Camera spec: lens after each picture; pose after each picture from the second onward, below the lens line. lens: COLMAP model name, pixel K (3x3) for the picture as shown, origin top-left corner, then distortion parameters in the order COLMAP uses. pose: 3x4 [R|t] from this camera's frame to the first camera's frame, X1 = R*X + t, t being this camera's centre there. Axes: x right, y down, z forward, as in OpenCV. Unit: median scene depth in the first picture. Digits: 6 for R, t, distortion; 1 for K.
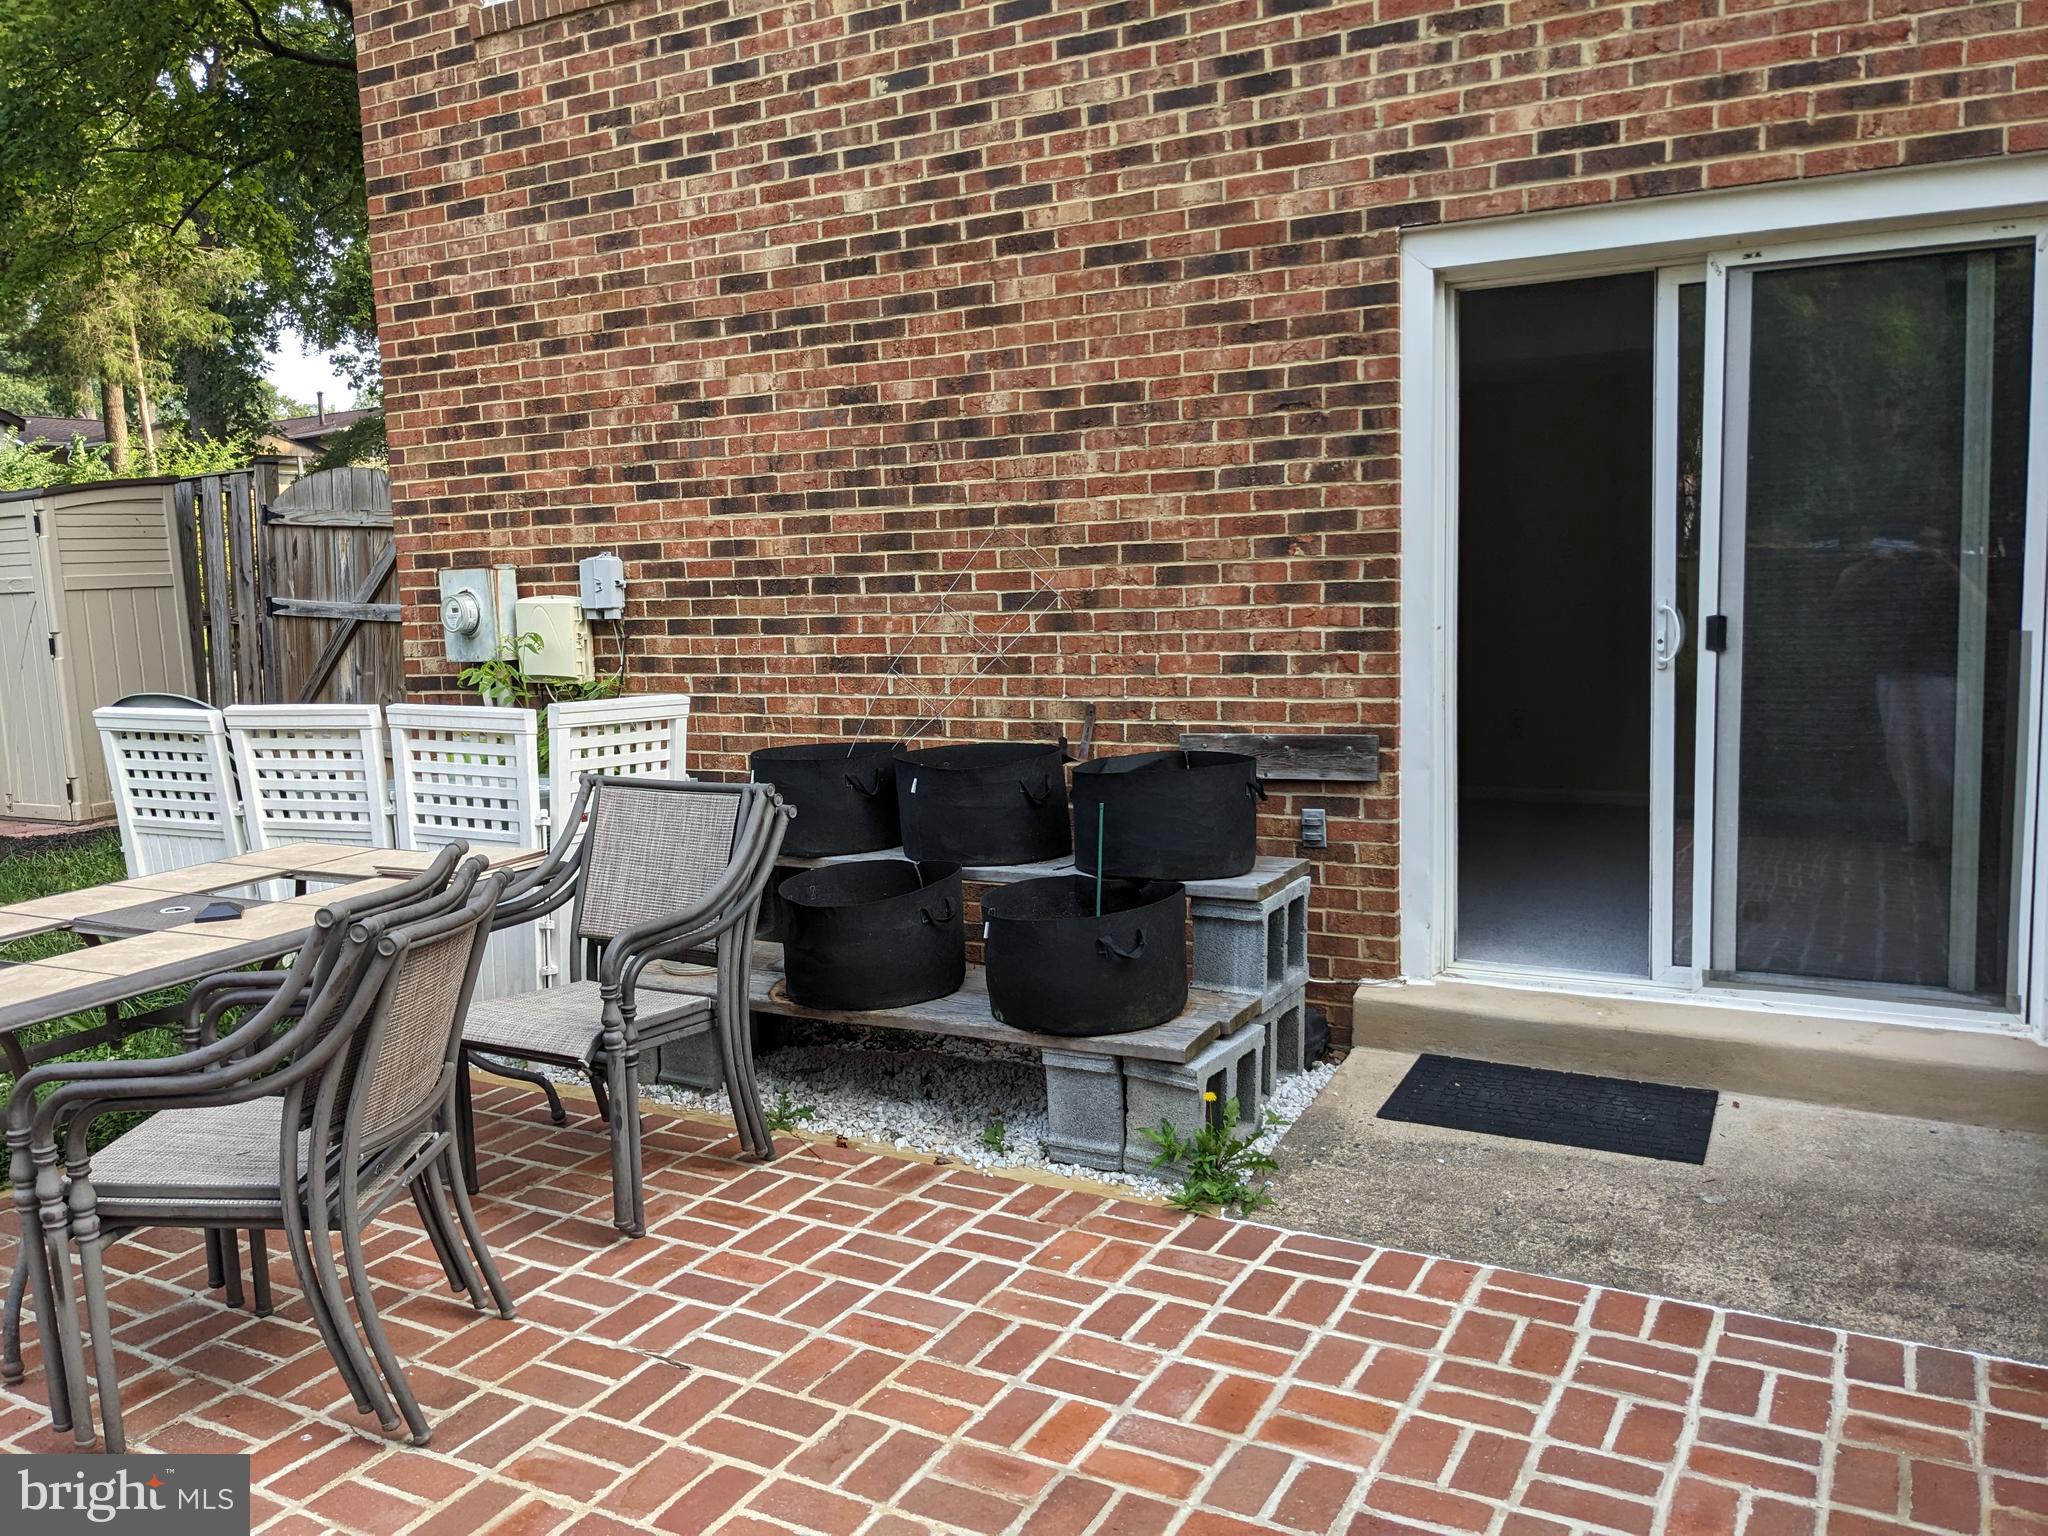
lens RADIAL K [[1610.4, 0, 1019.5], [0, 1610.4, 765.4], [0, 0, 1]] dist [0.061304, -0.084978]
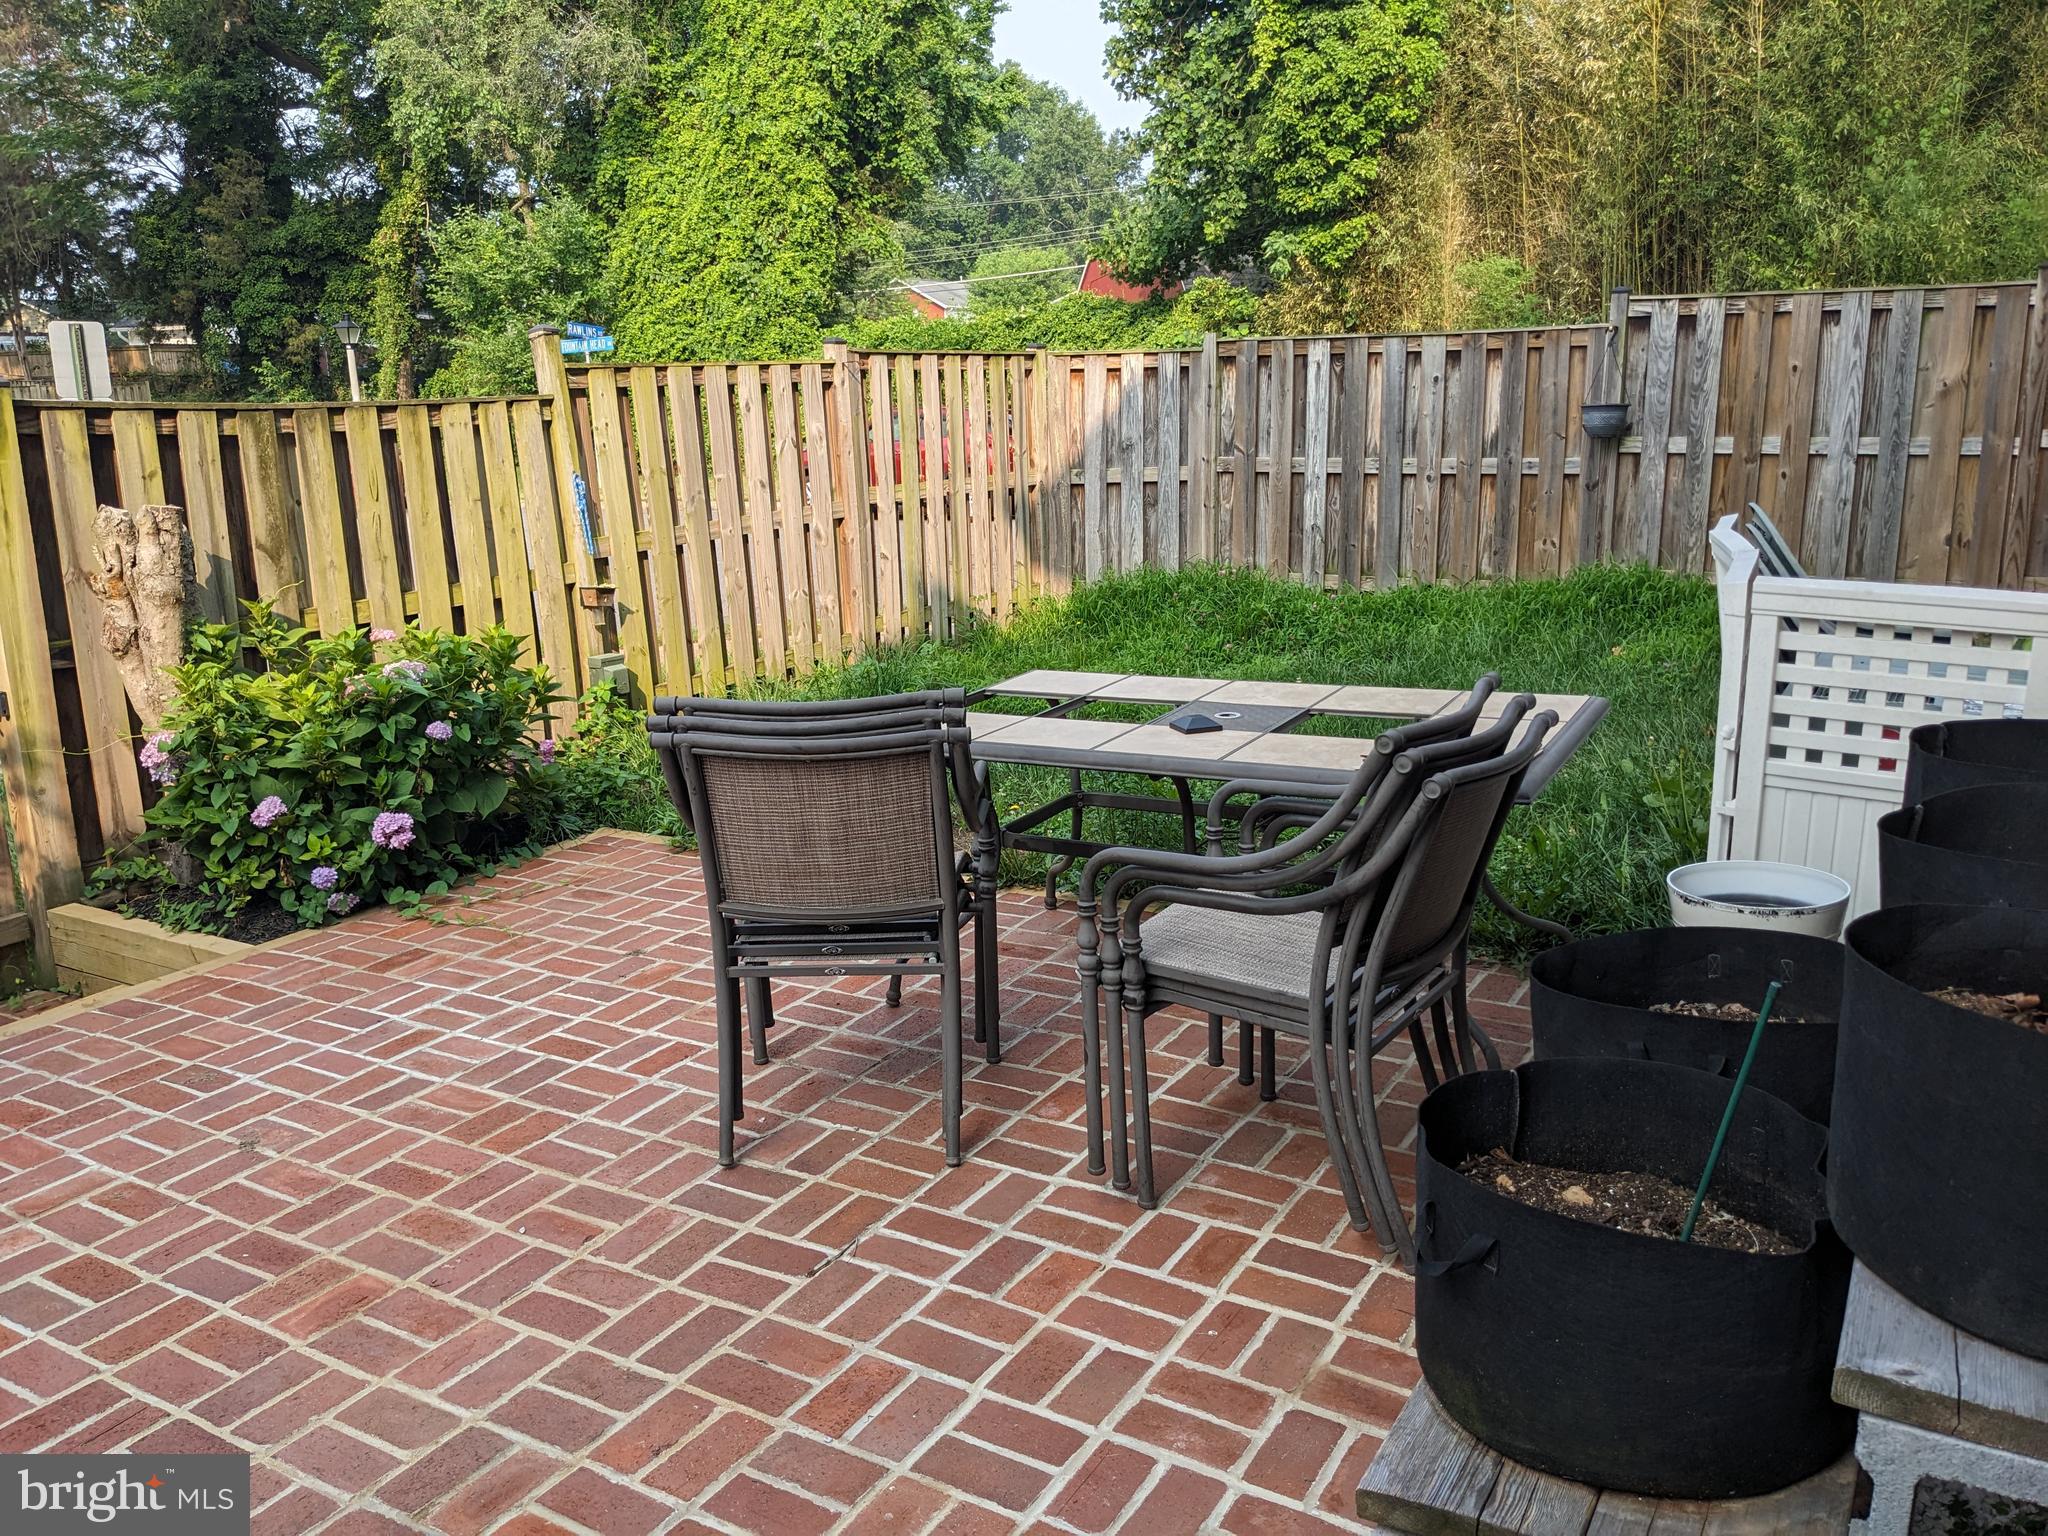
lens RADIAL K [[1610.4, 0, 1021.6], [0, 1610.4, 772.6], [0, 0, 1]] dist [0.061304, -0.084978]
pose [[-0.036689, 0.259225, -0.965120, 0.591841], [-0.098251, 0.960155, 0.261626, -0.161869], [0.994485, 0.104423, -0.009759, 1.026798]]
